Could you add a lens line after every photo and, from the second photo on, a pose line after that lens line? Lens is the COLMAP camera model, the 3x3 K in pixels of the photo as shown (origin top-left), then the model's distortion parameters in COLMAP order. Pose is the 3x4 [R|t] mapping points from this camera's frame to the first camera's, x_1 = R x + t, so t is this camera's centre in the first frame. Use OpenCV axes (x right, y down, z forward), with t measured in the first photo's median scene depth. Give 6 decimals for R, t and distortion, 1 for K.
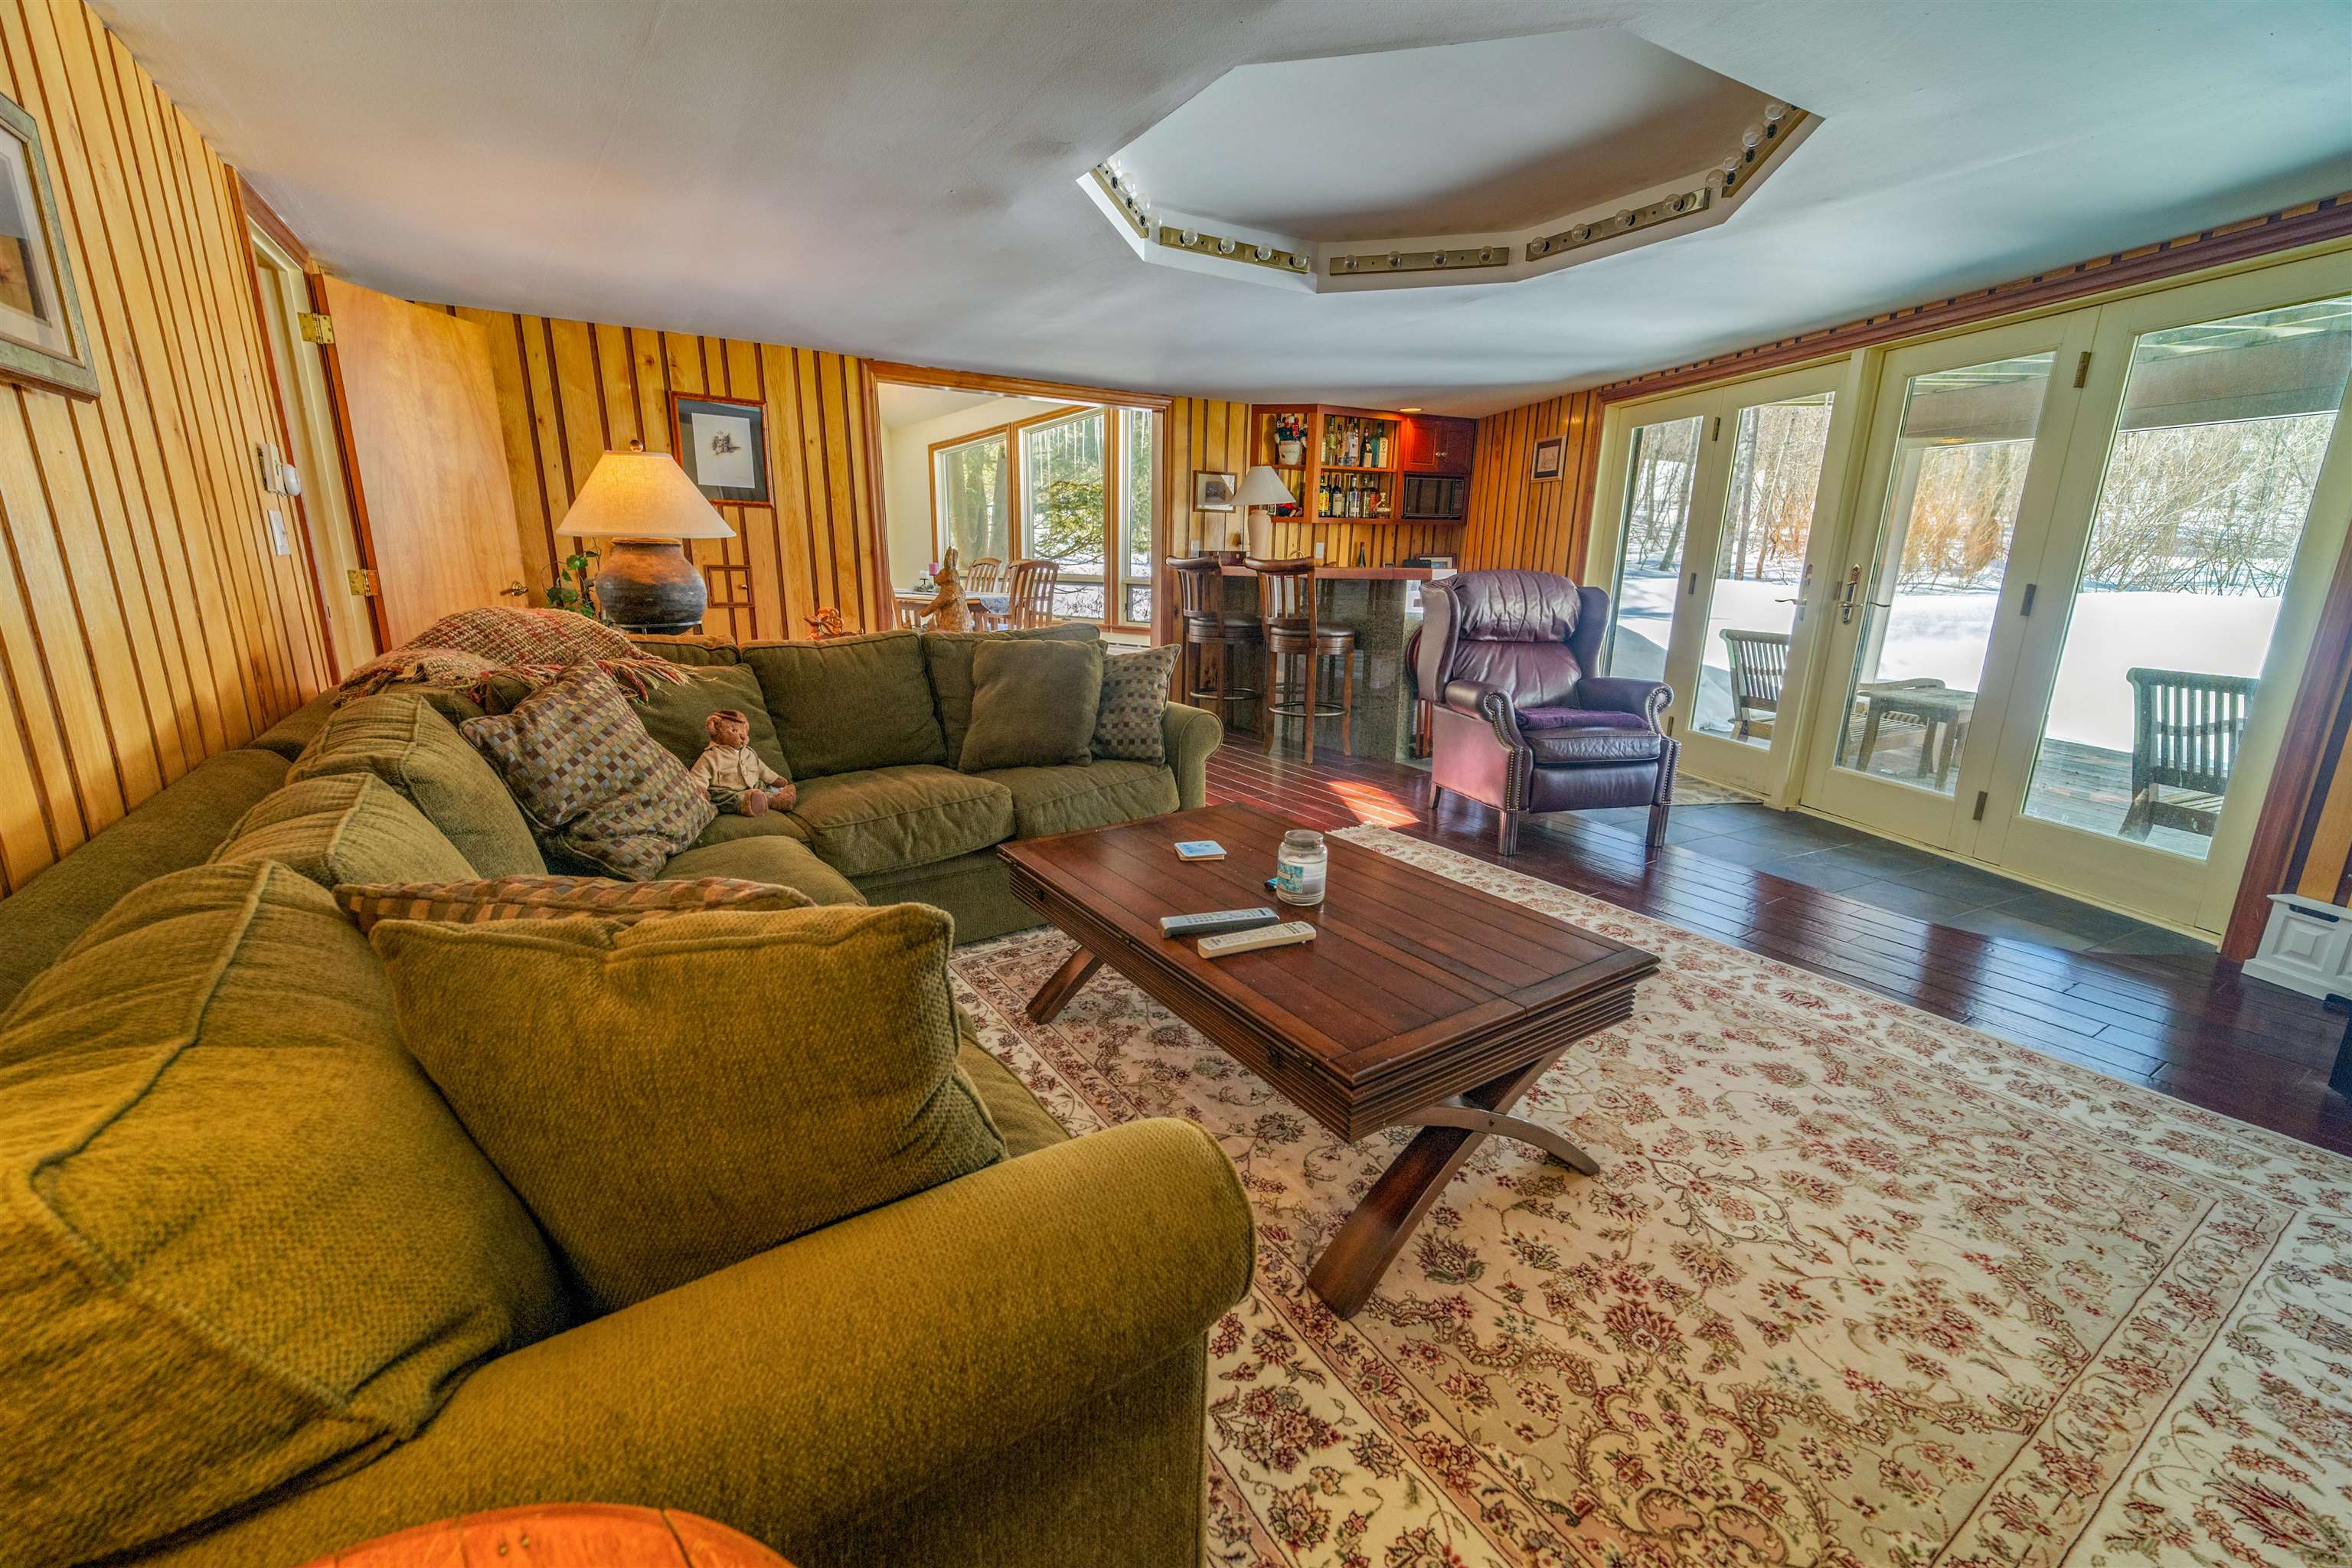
lens RADIAL K [[944.3, 0, 1181.4], [0, 944.3, 783.7], [0, 0, 1]] dist [0.048472, -0.014280]
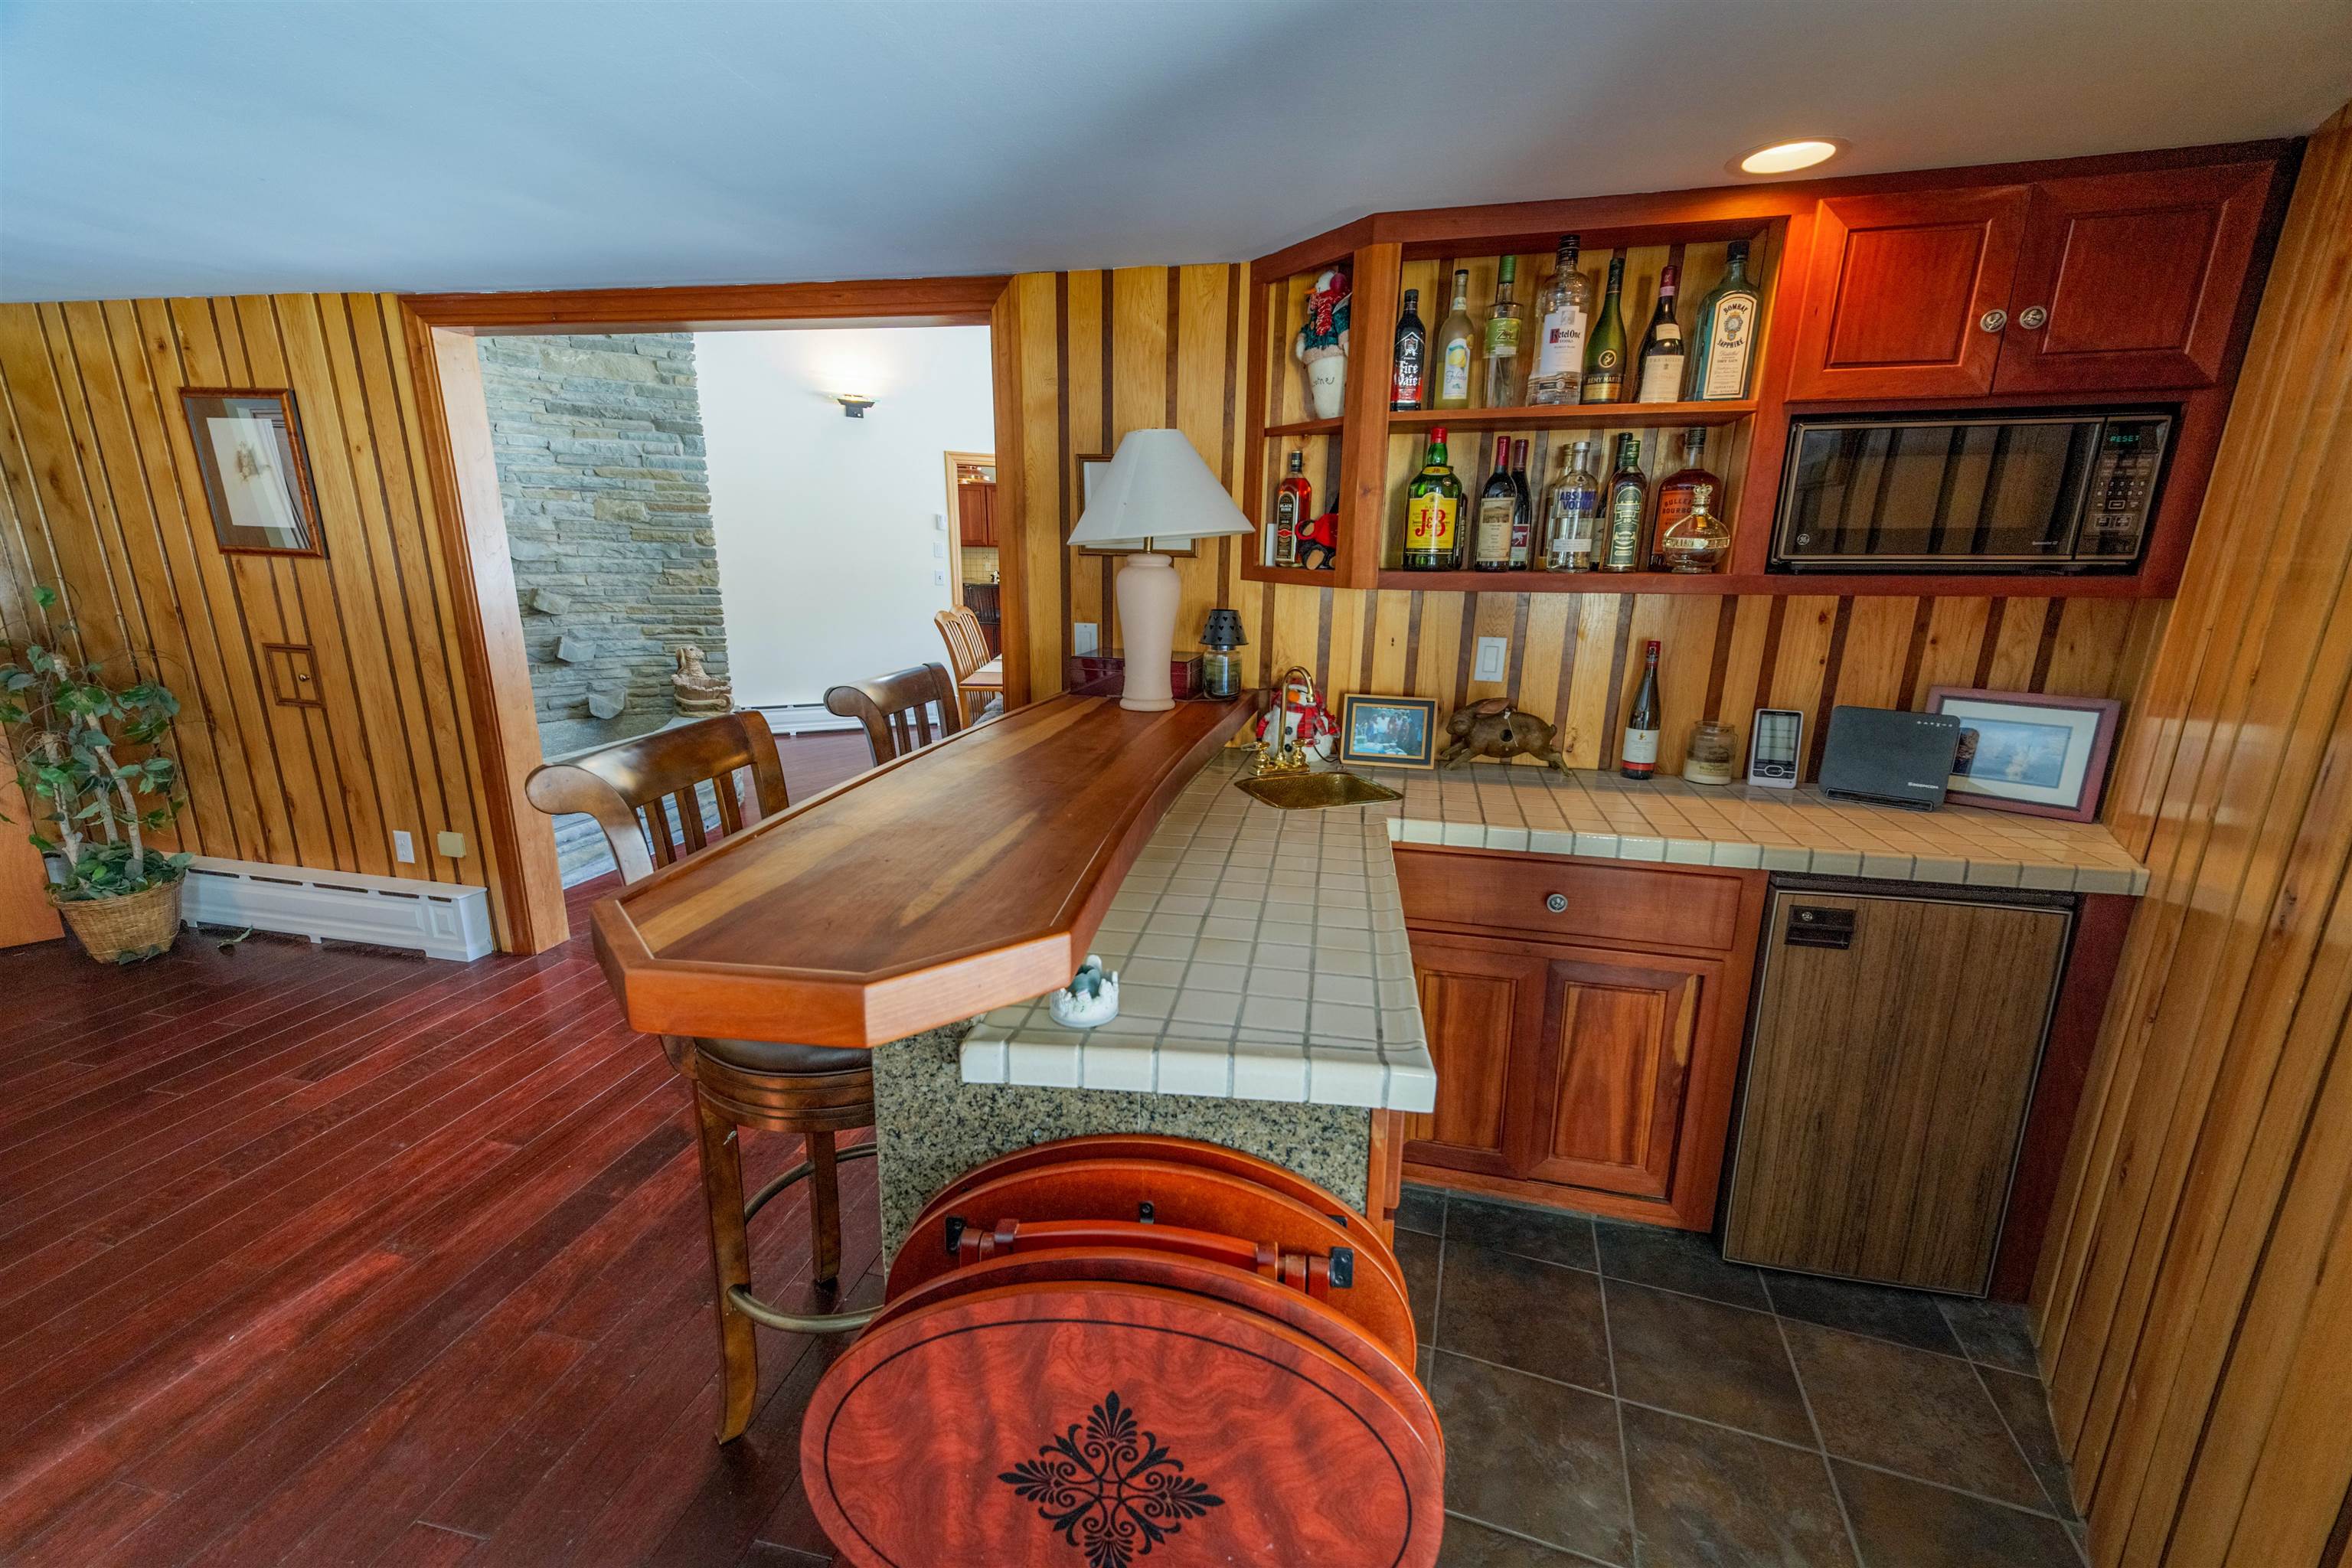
lens RADIAL K [[944.3, 0, 1181.4], [0, 944.3, 783.7], [0, 0, 1]] dist [0.048472, -0.014280]
pose [[0.705022, 0.170075, -0.688490, 0.426085], [-0.176272, 0.982376, 0.062168, -0.275074], [0.686929, 0.077532, 0.722577, 0.913249]]
